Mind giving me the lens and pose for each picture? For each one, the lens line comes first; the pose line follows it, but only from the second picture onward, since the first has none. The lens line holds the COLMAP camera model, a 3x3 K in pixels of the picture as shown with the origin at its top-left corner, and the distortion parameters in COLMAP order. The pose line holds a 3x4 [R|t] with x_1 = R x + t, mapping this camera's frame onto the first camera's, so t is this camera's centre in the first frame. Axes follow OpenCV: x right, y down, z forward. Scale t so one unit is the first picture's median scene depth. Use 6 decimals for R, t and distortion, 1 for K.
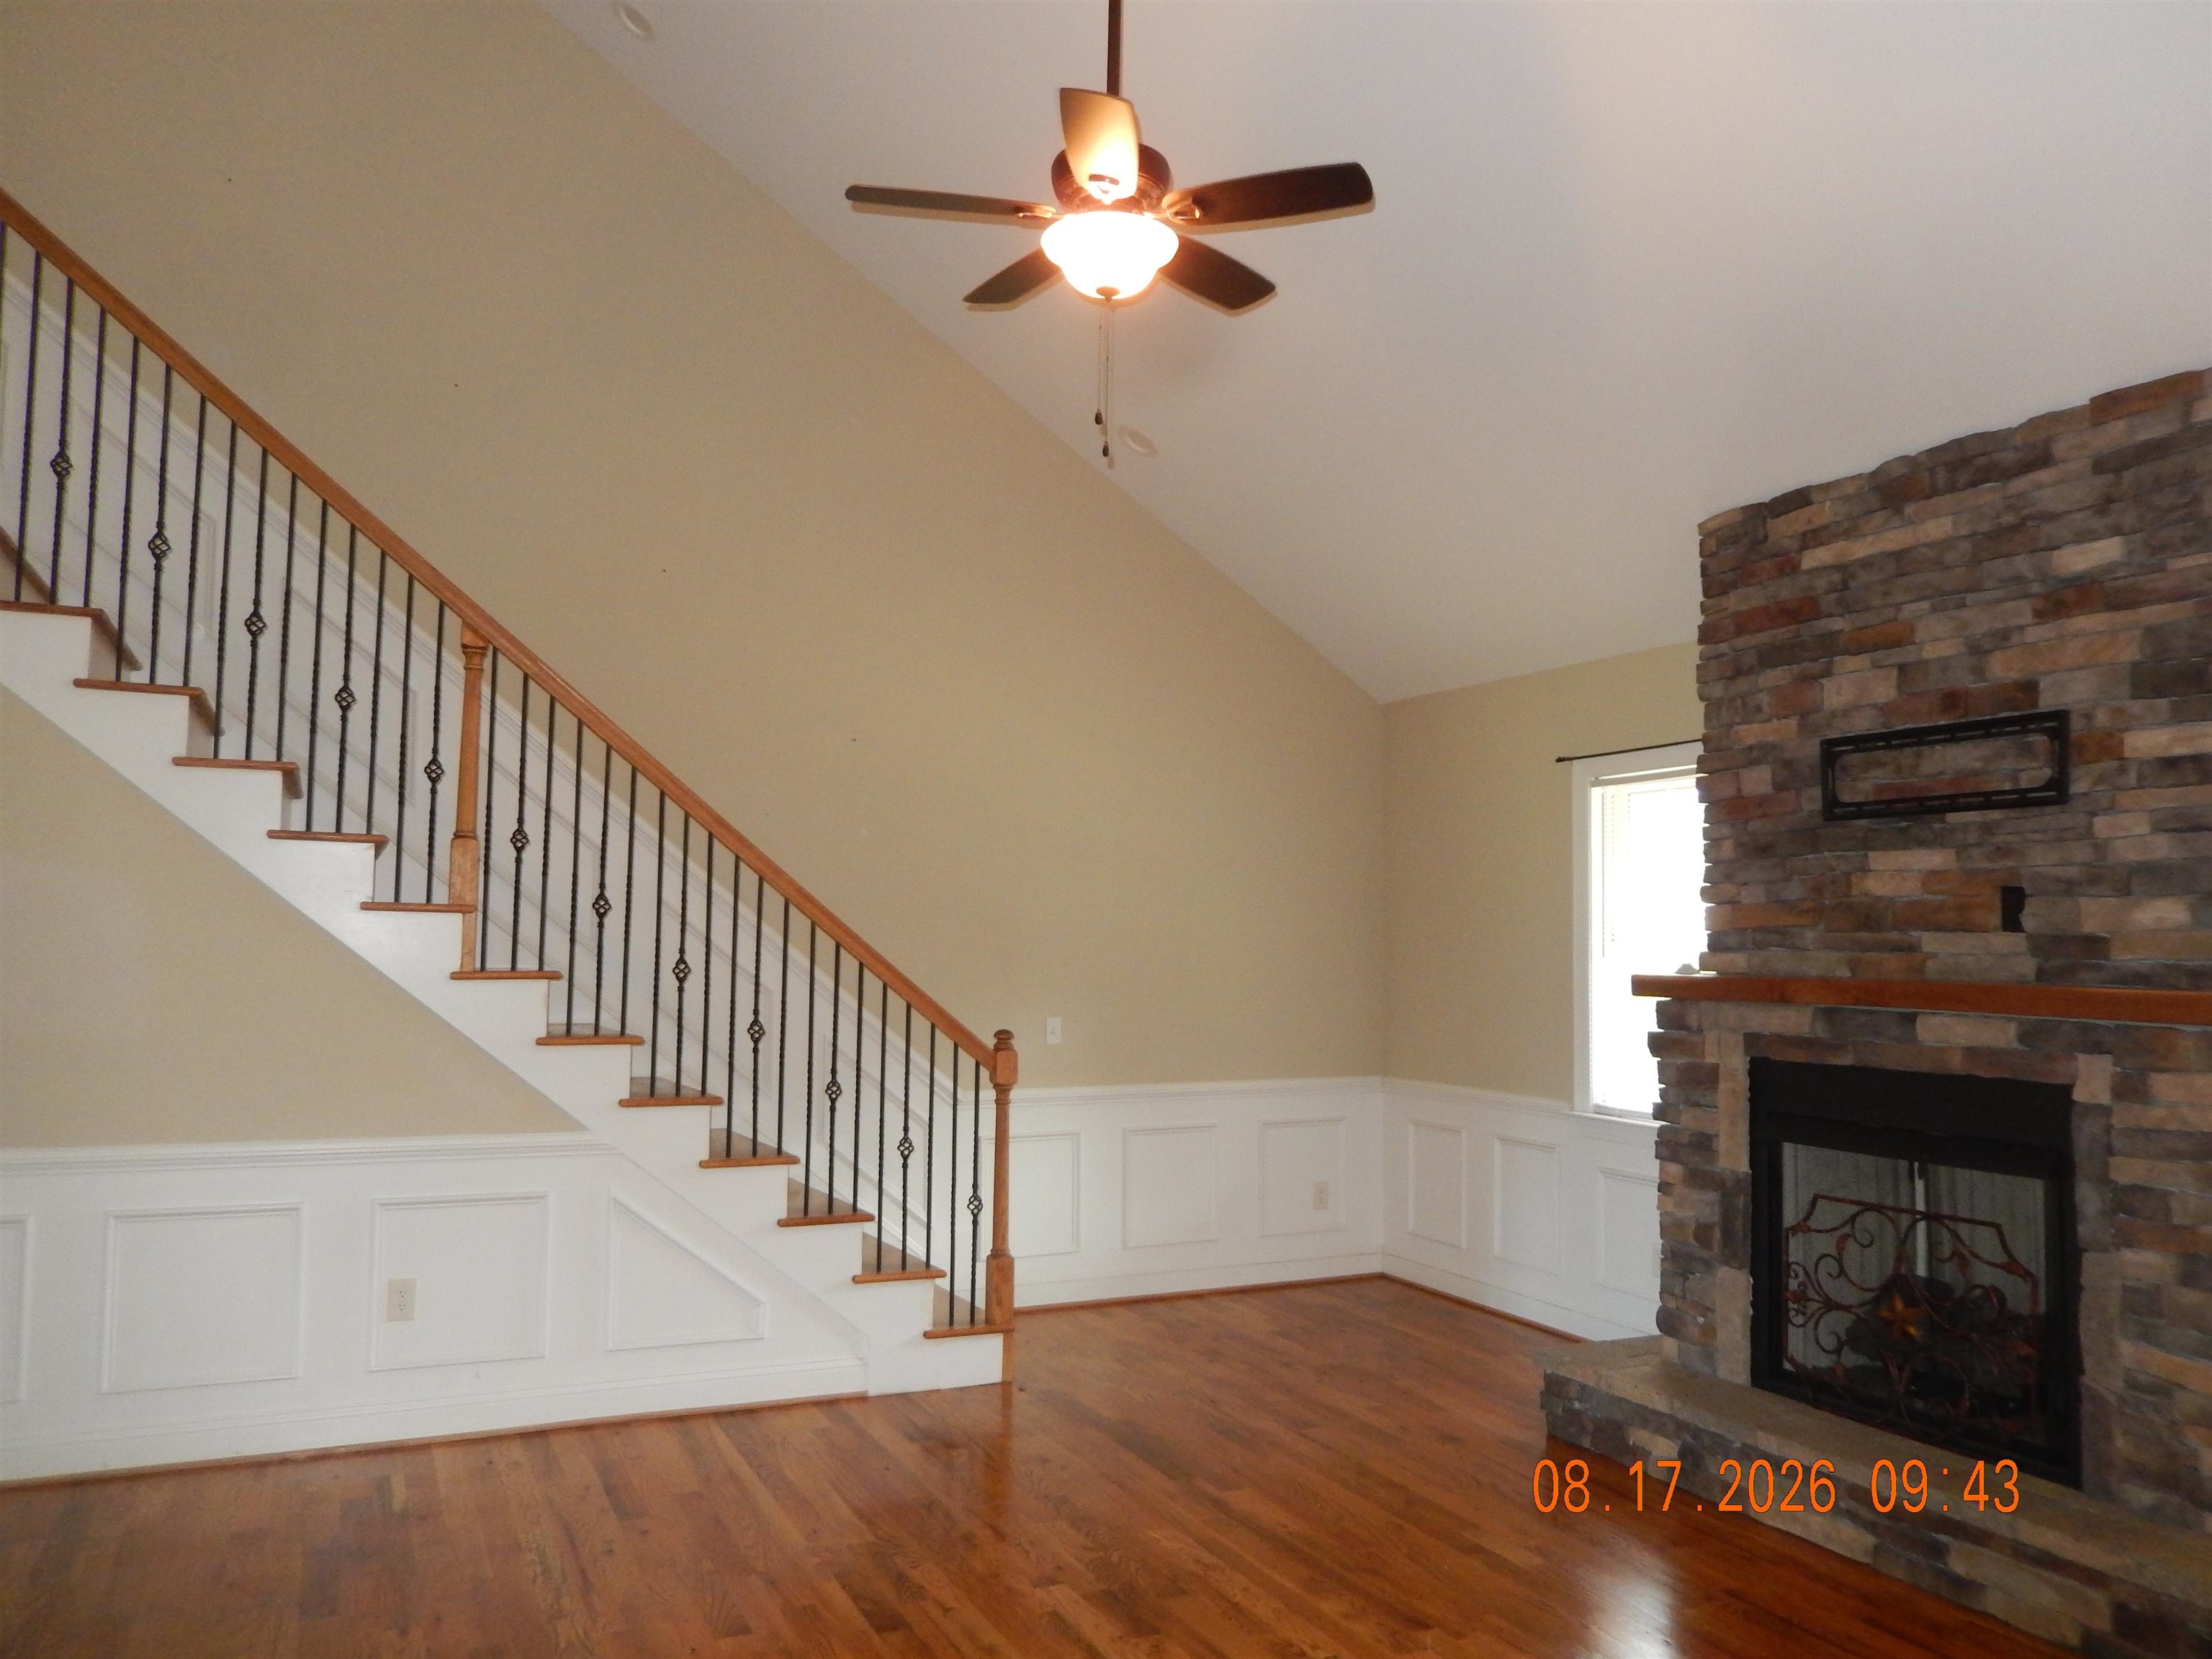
lens RADIAL K [[1651.1, 0, 1094.0], [0, 1651.1, 840.3], [0, 0, 1]] dist [-0.022591, 0.005232]
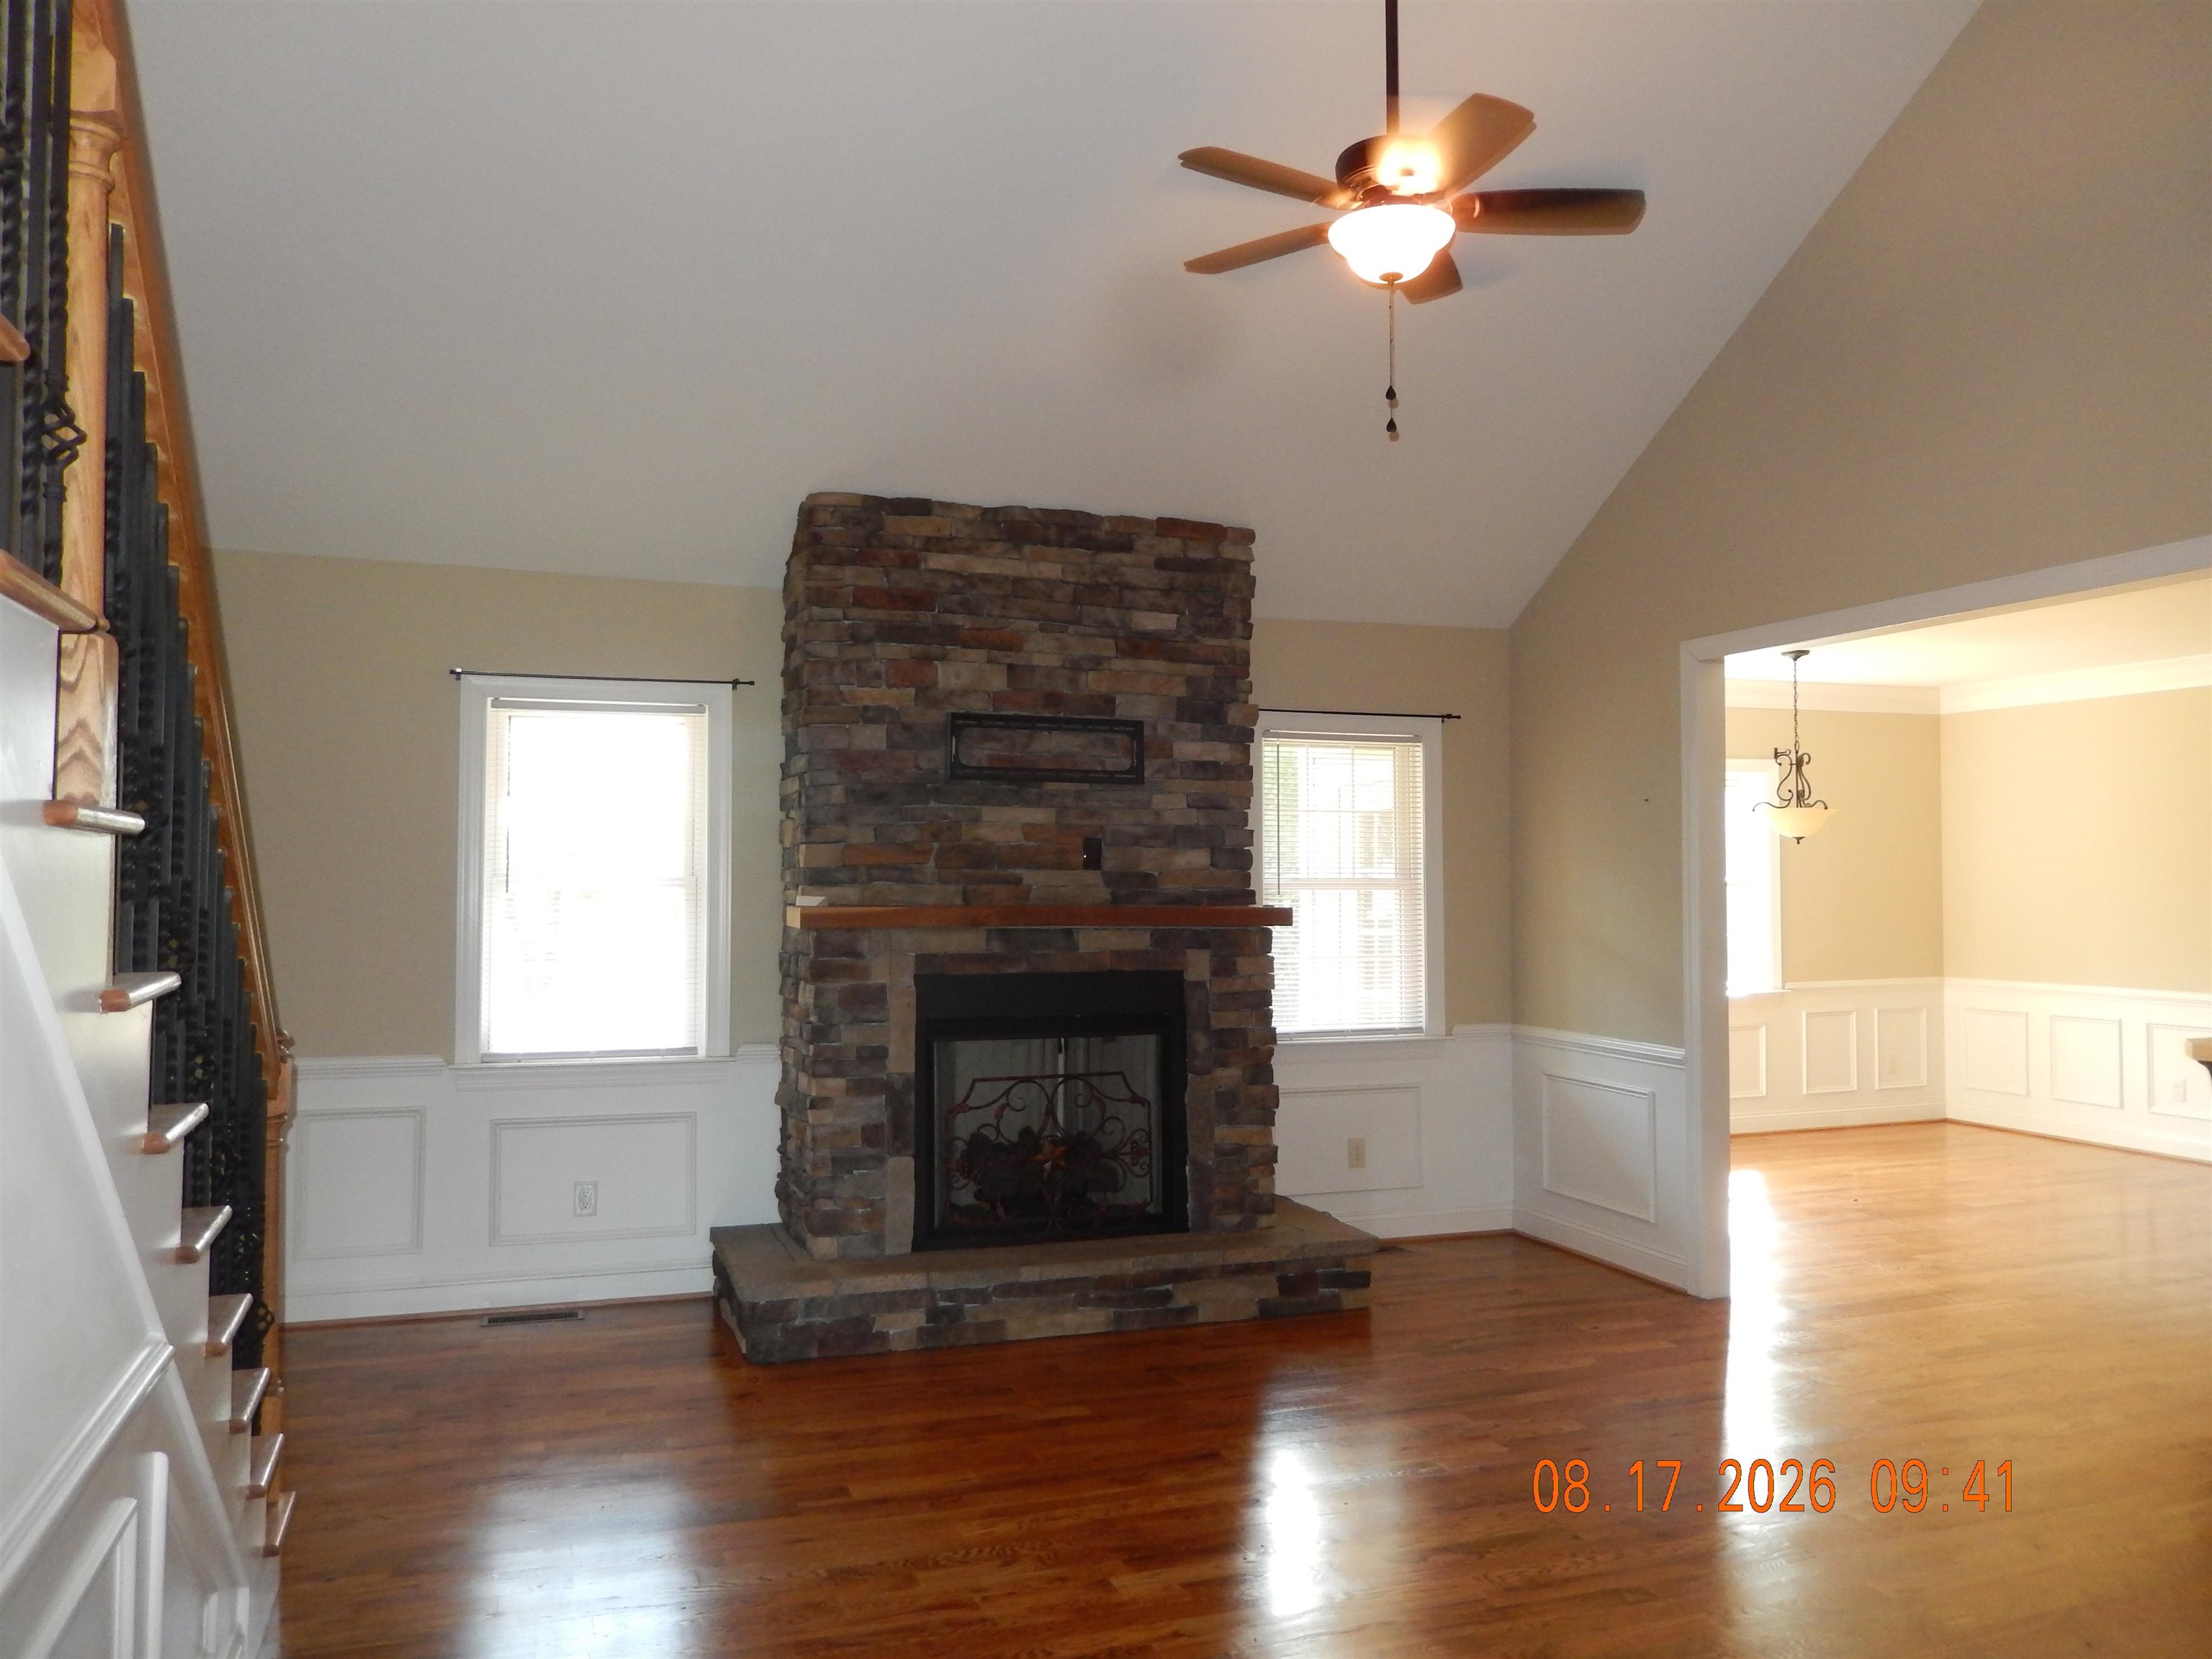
lens RADIAL K [[1651.1, 0, 1099.4], [0, 1651.1, 825.1], [0, 0, 1]] dist [-0.022591, 0.005232]
pose [[0.080648, 0.027176, 0.996372, -0.841114], [-0.062289, 0.997812, -0.022173, 0.046890], [-0.994794, -0.060275, 0.082164, 0.849308]]
